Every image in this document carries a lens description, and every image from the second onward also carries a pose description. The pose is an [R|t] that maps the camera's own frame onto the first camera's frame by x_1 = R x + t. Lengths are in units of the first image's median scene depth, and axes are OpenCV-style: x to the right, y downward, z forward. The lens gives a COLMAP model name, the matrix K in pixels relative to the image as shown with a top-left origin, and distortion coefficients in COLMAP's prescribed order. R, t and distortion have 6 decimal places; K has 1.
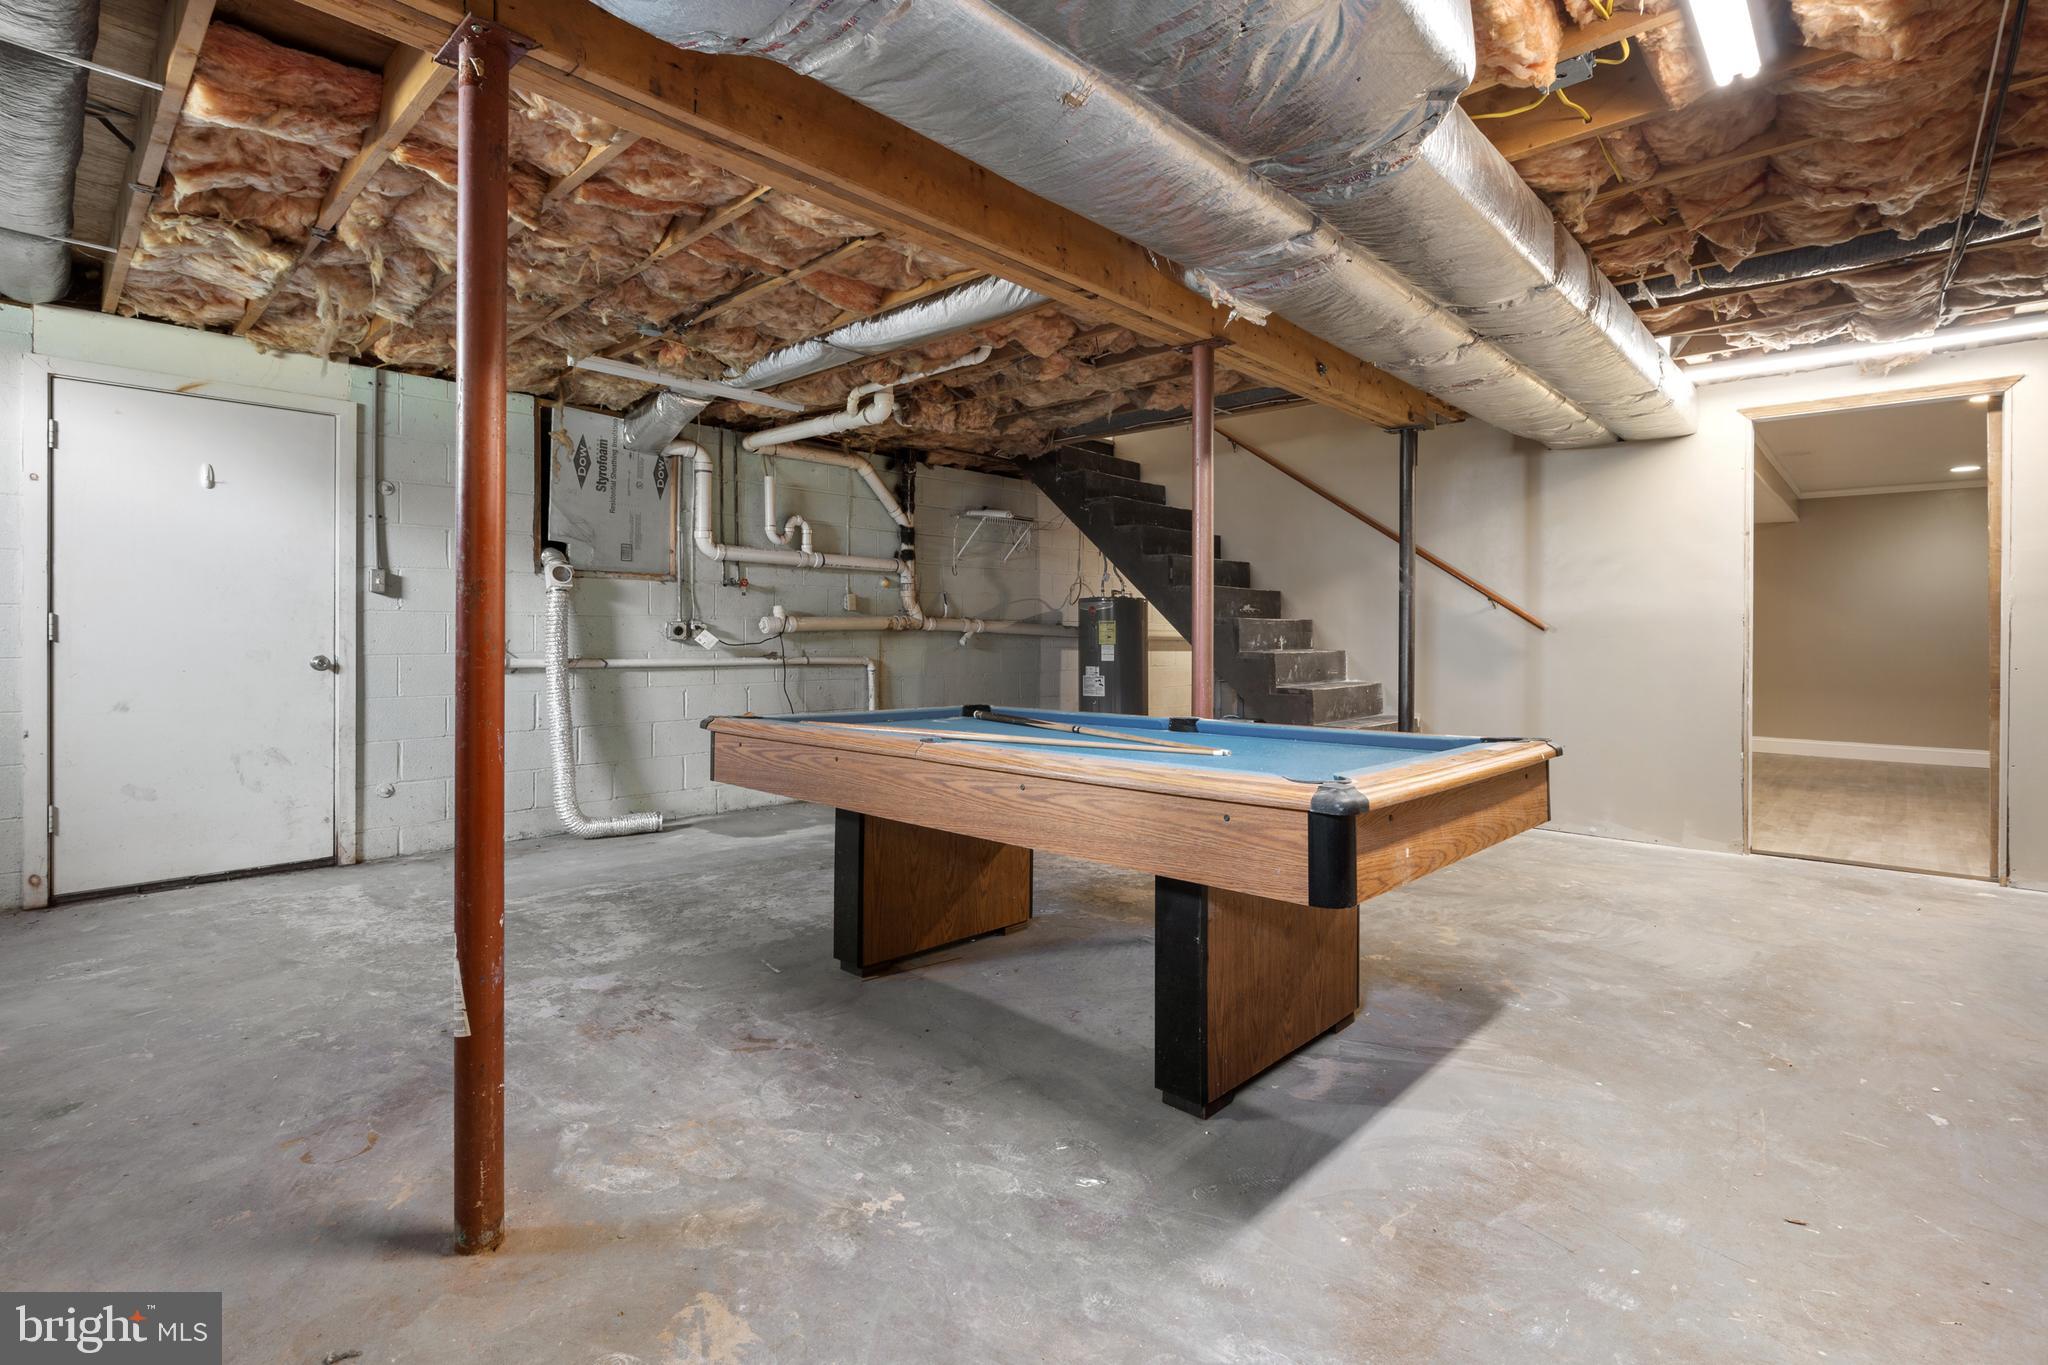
lens RADIAL K [[948.0, 0, 1030.3], [0, 948.0, 625.8], [0, 0, 1]] dist [-0.010627, -0.000306]
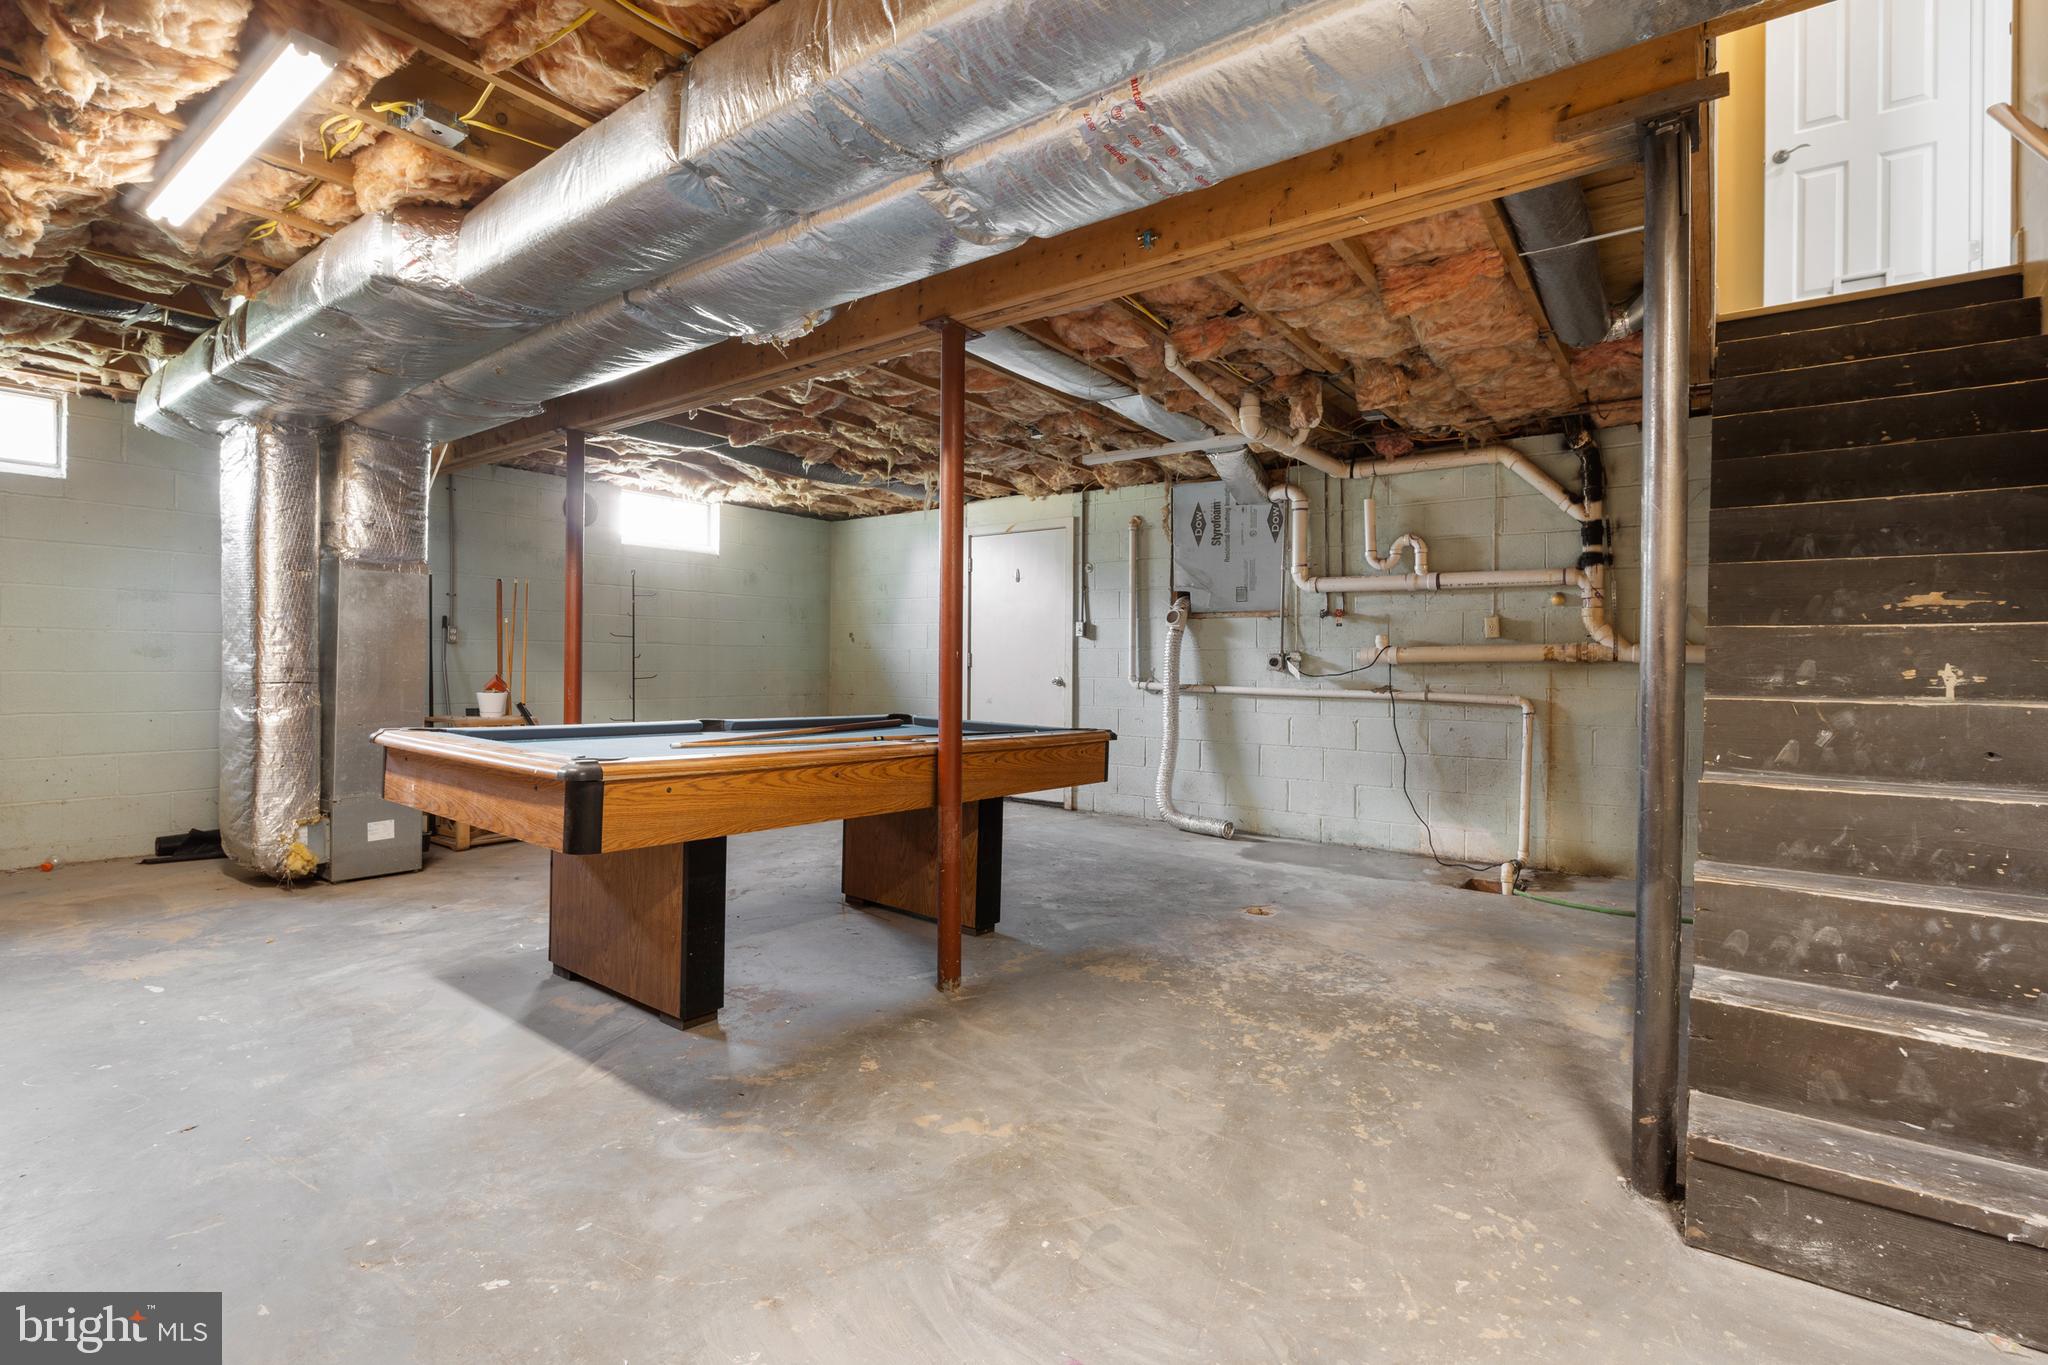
lens RADIAL K [[934.8, 0, 1033.4], [0, 934.8, 666.6], [0, 0, 1]] dist [-0.010878, 0.000306]
pose [[0.109229, -0.003155, -0.994012, 0.703043], [-0.005253, 0.999979, -0.003751, 0.017039], [0.994003, 0.005632, 0.109210, 0.647228]]
